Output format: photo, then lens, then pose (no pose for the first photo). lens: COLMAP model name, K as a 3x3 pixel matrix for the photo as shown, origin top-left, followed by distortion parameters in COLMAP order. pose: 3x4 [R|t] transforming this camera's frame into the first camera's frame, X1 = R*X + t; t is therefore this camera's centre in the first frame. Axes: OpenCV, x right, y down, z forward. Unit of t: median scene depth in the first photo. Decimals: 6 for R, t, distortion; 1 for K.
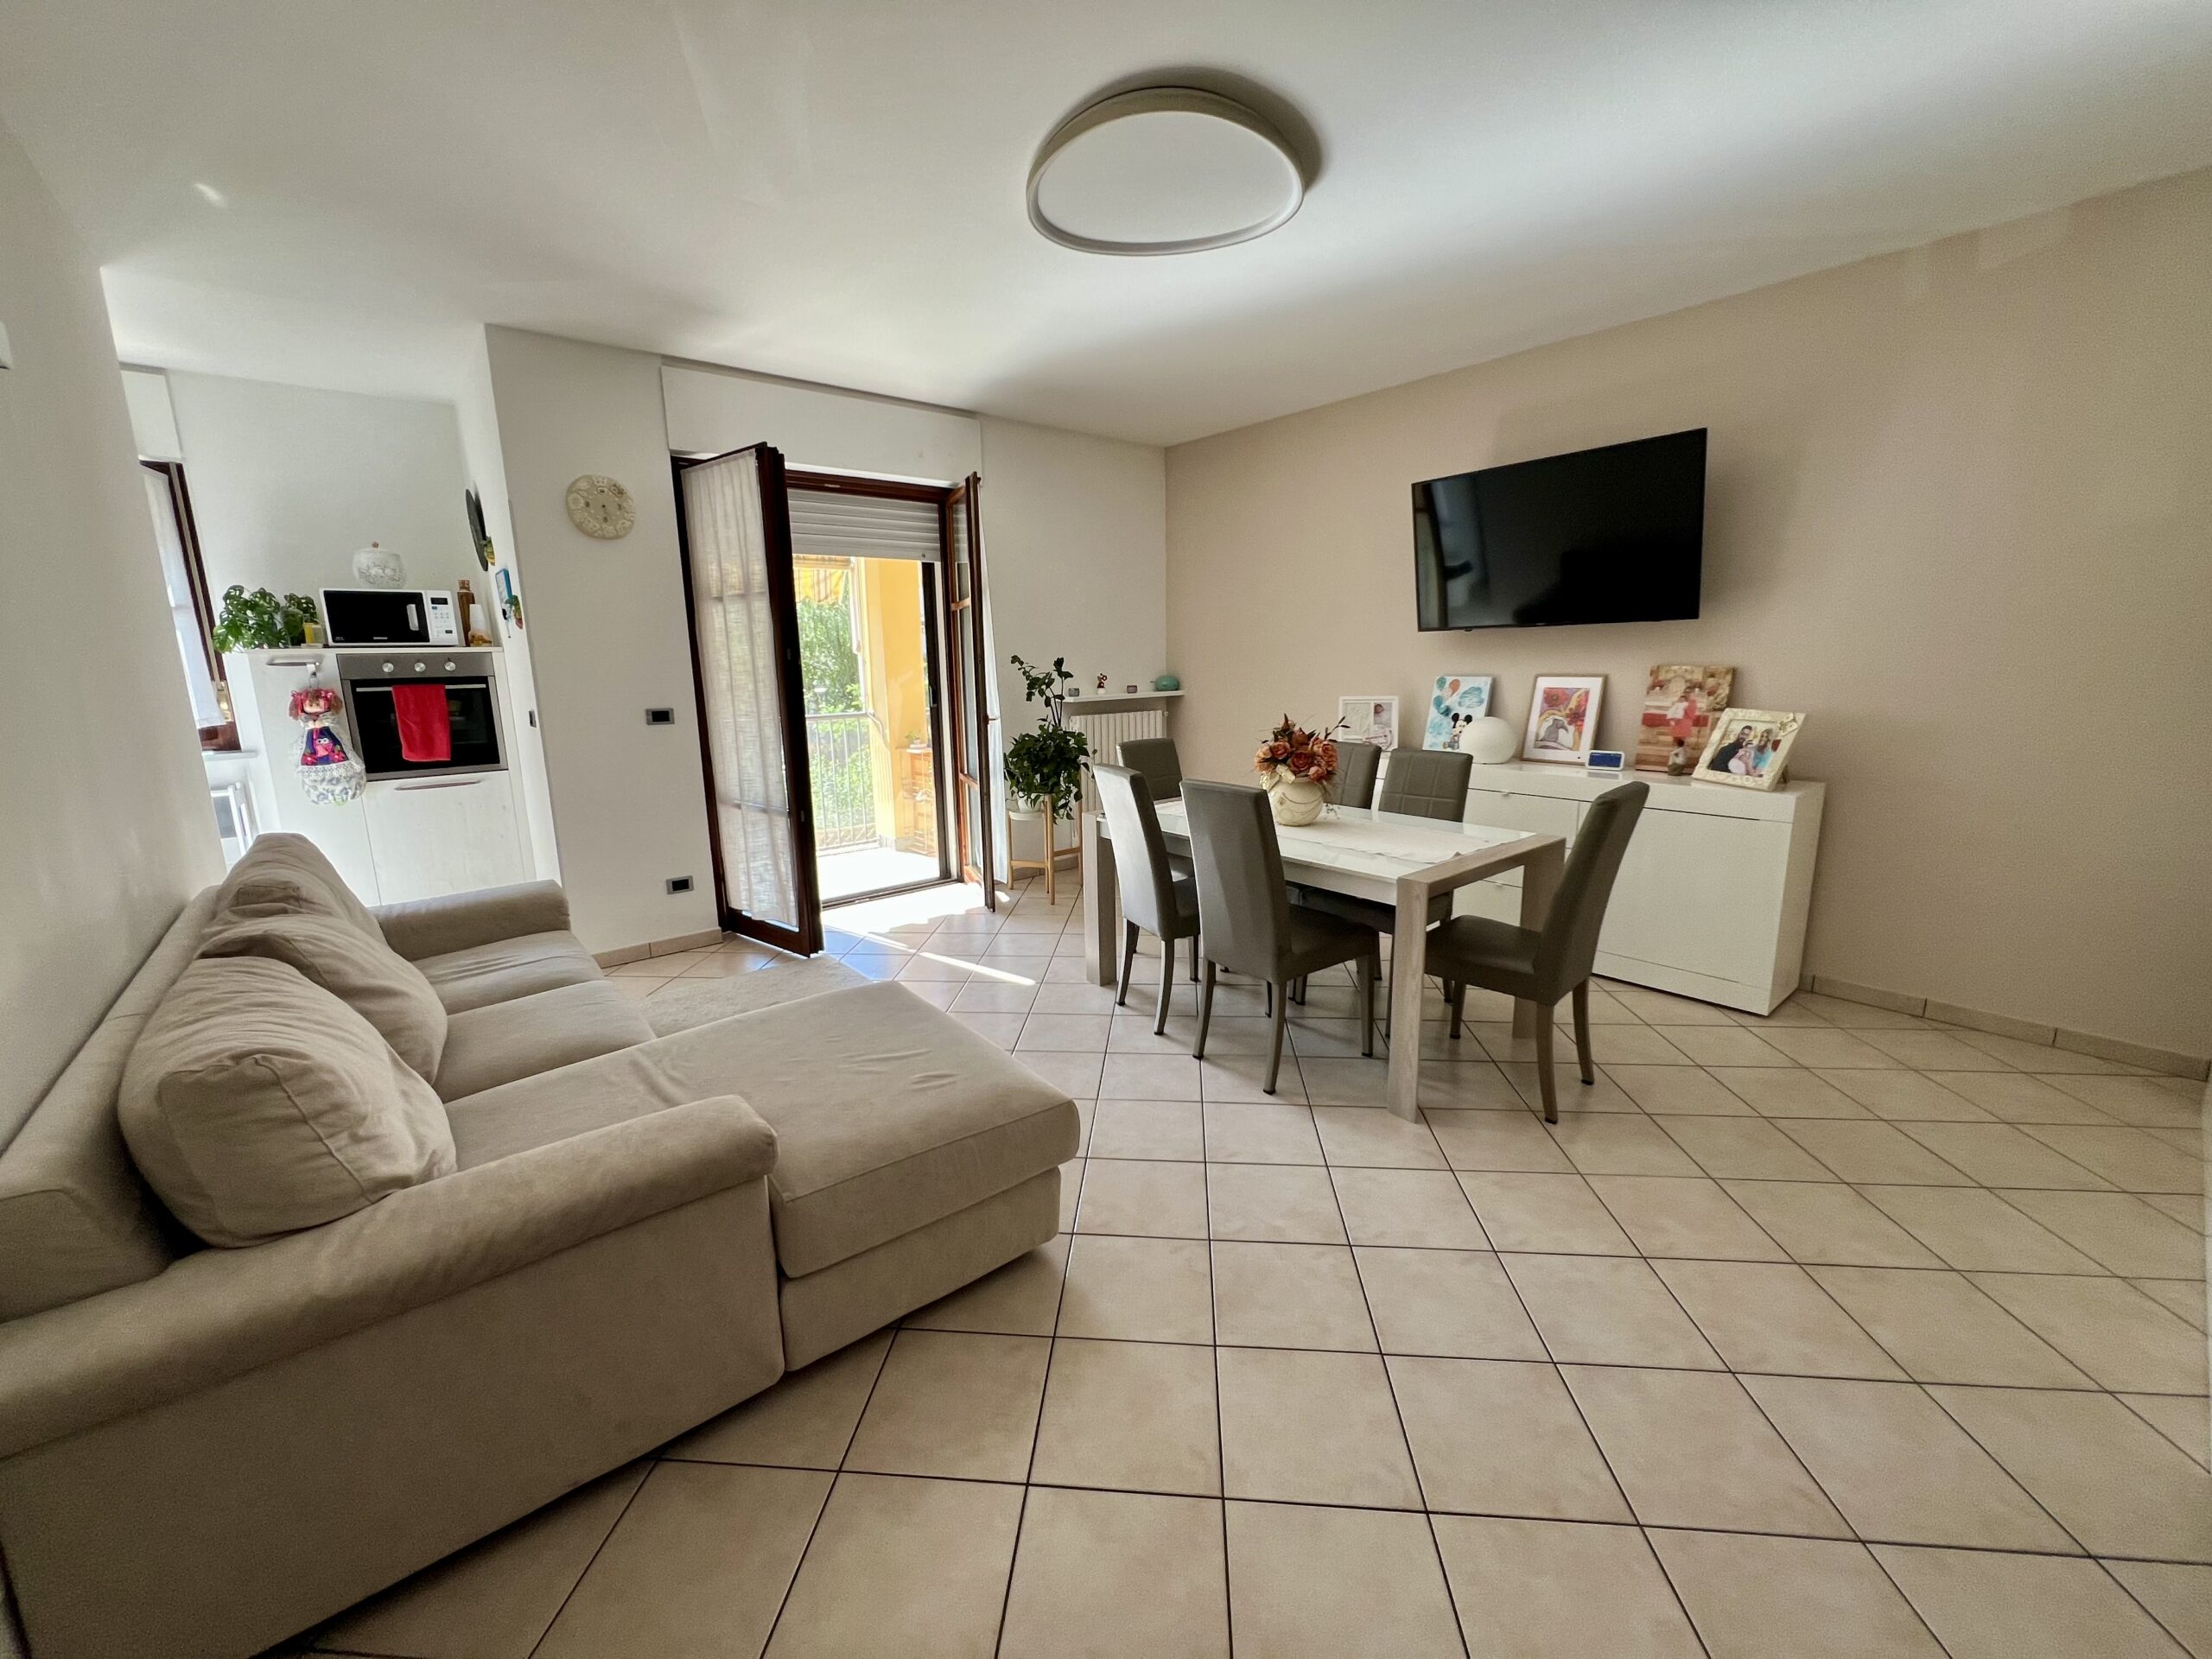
lens RADIAL K [[878.7, 0, 1107.3], [0, 878.7, 827.2], [0, 0, 1]] dist [-0.001745, 0.000733]
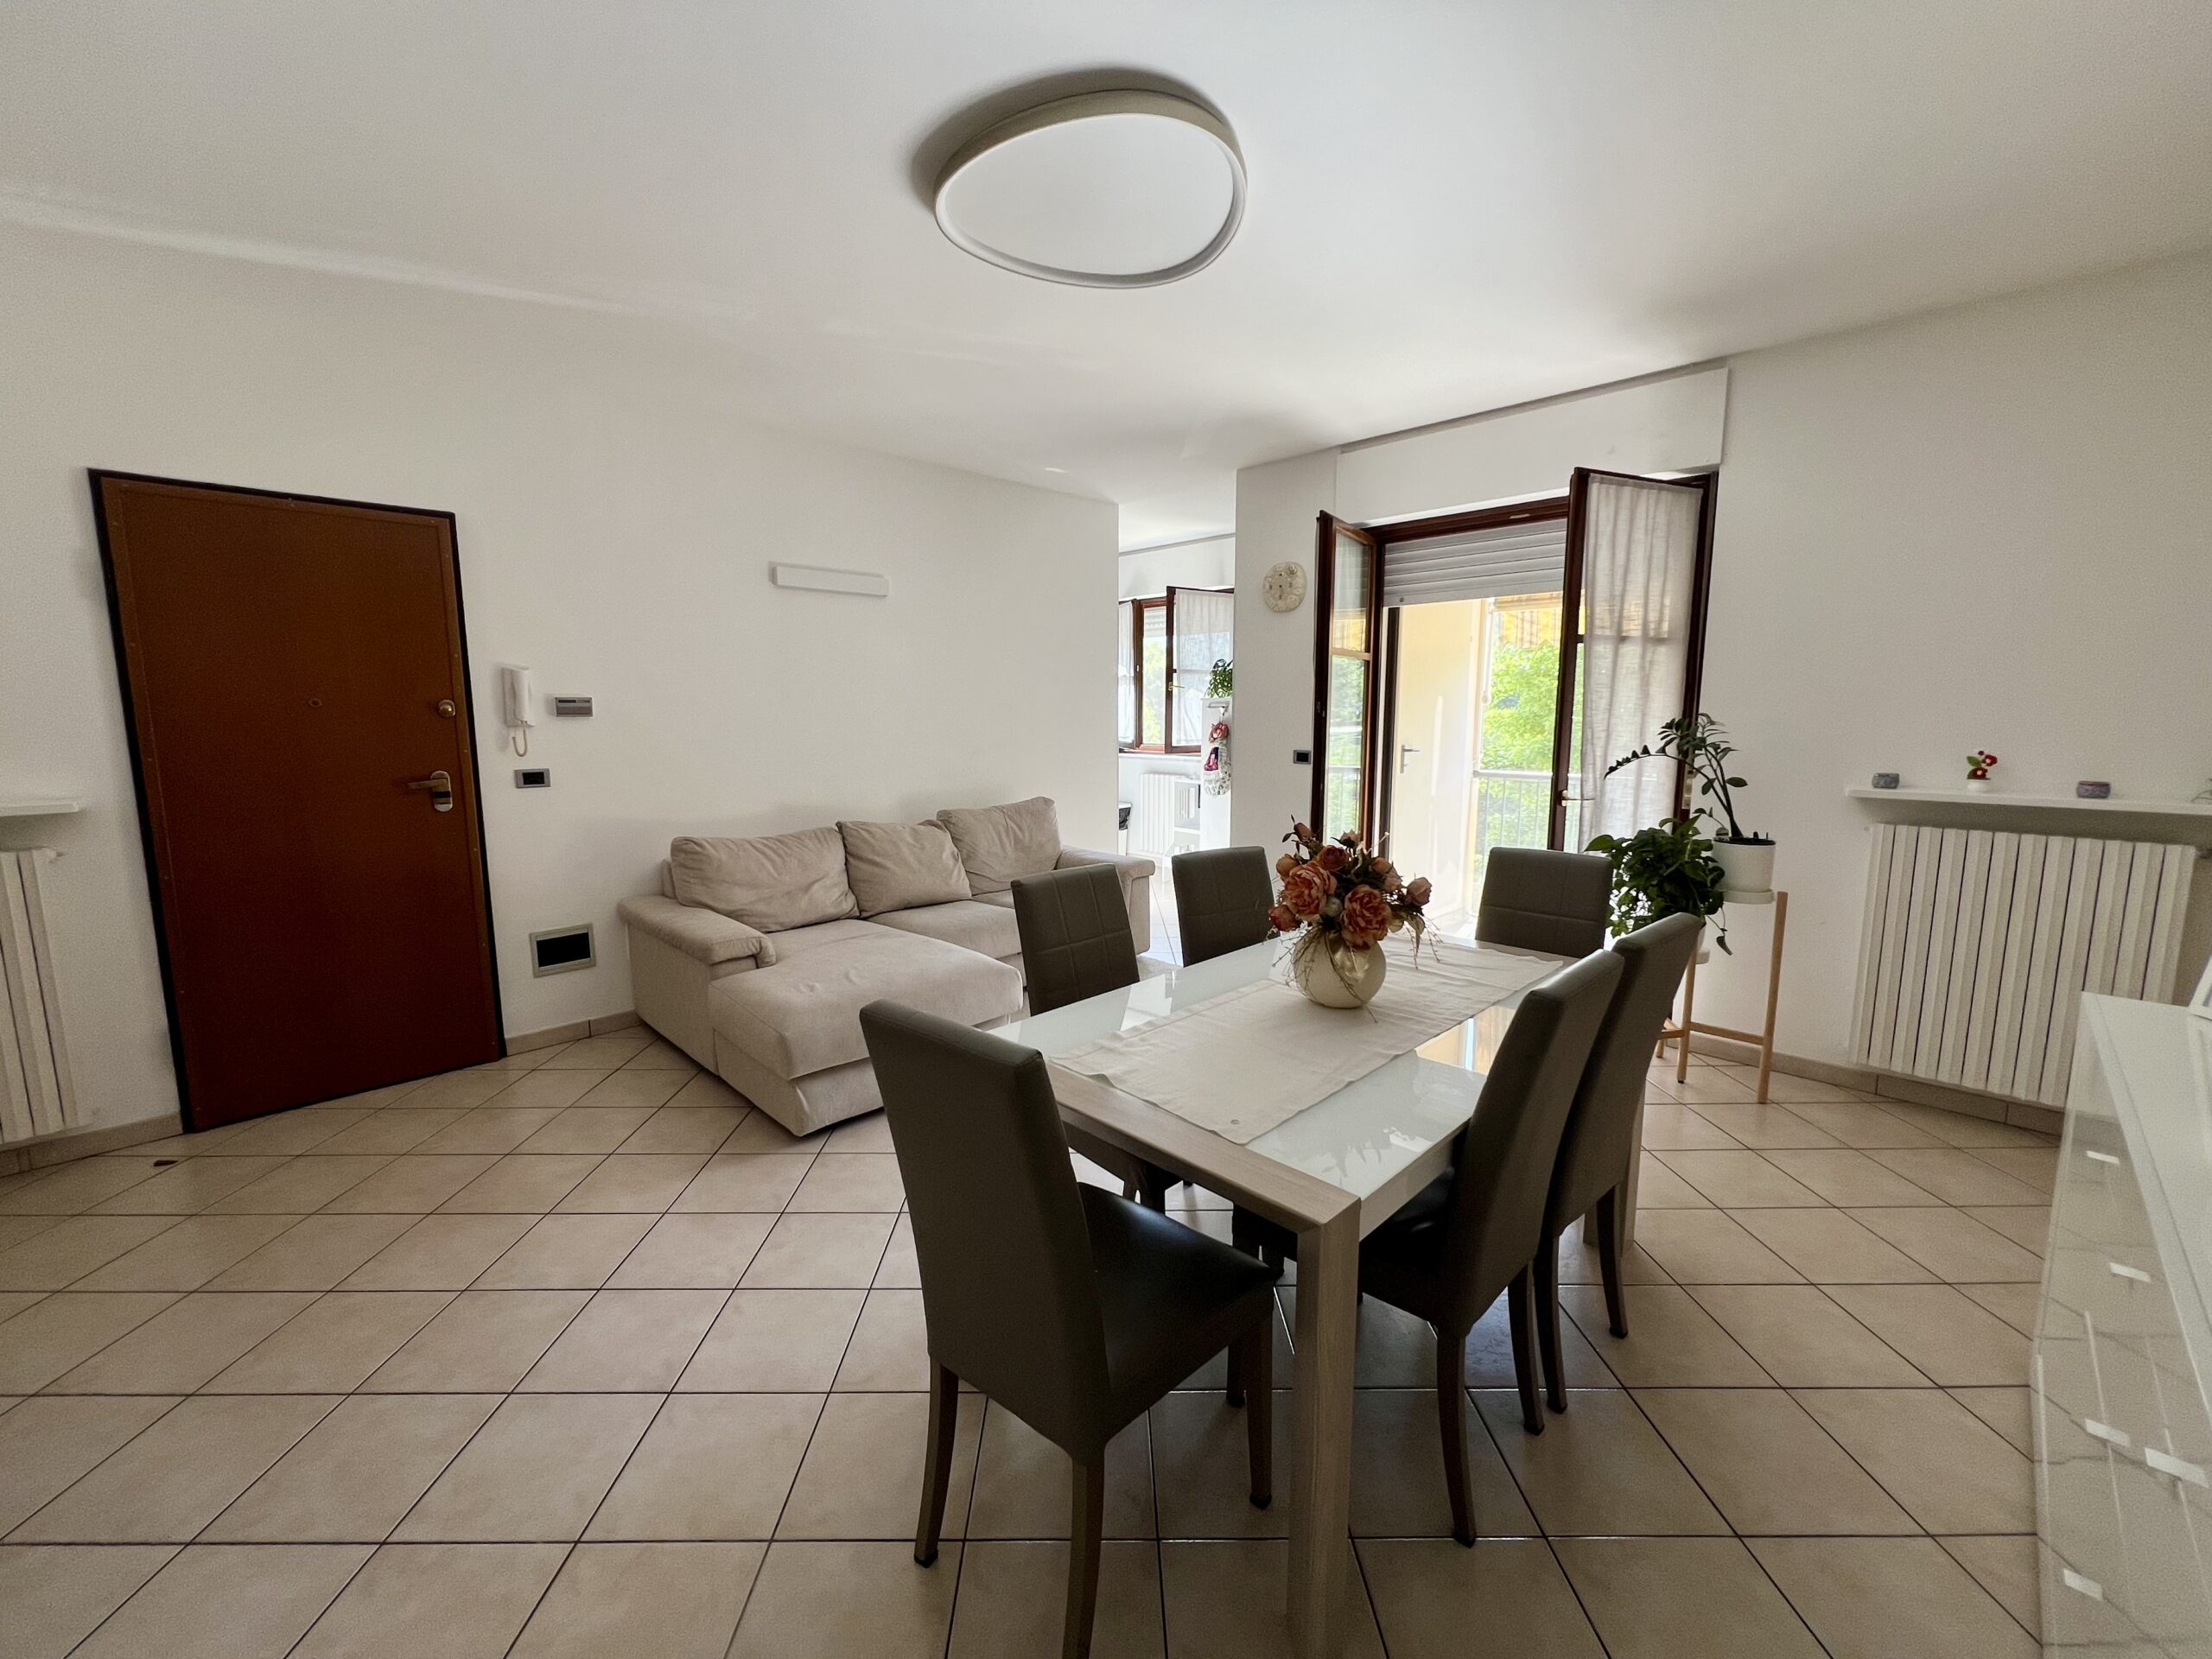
lens RADIAL K [[893.0, 0, 1103.5], [0, 893.0, 823.8], [0, 0, 1]] dist [-0.000689, 0.000730]
pose [[0.080001, 0.153524, -0.984901, 0.702140], [-0.186746, 0.972882, 0.136482, -0.162935], [0.979145, 0.173008, 0.106501, 0.670722]]
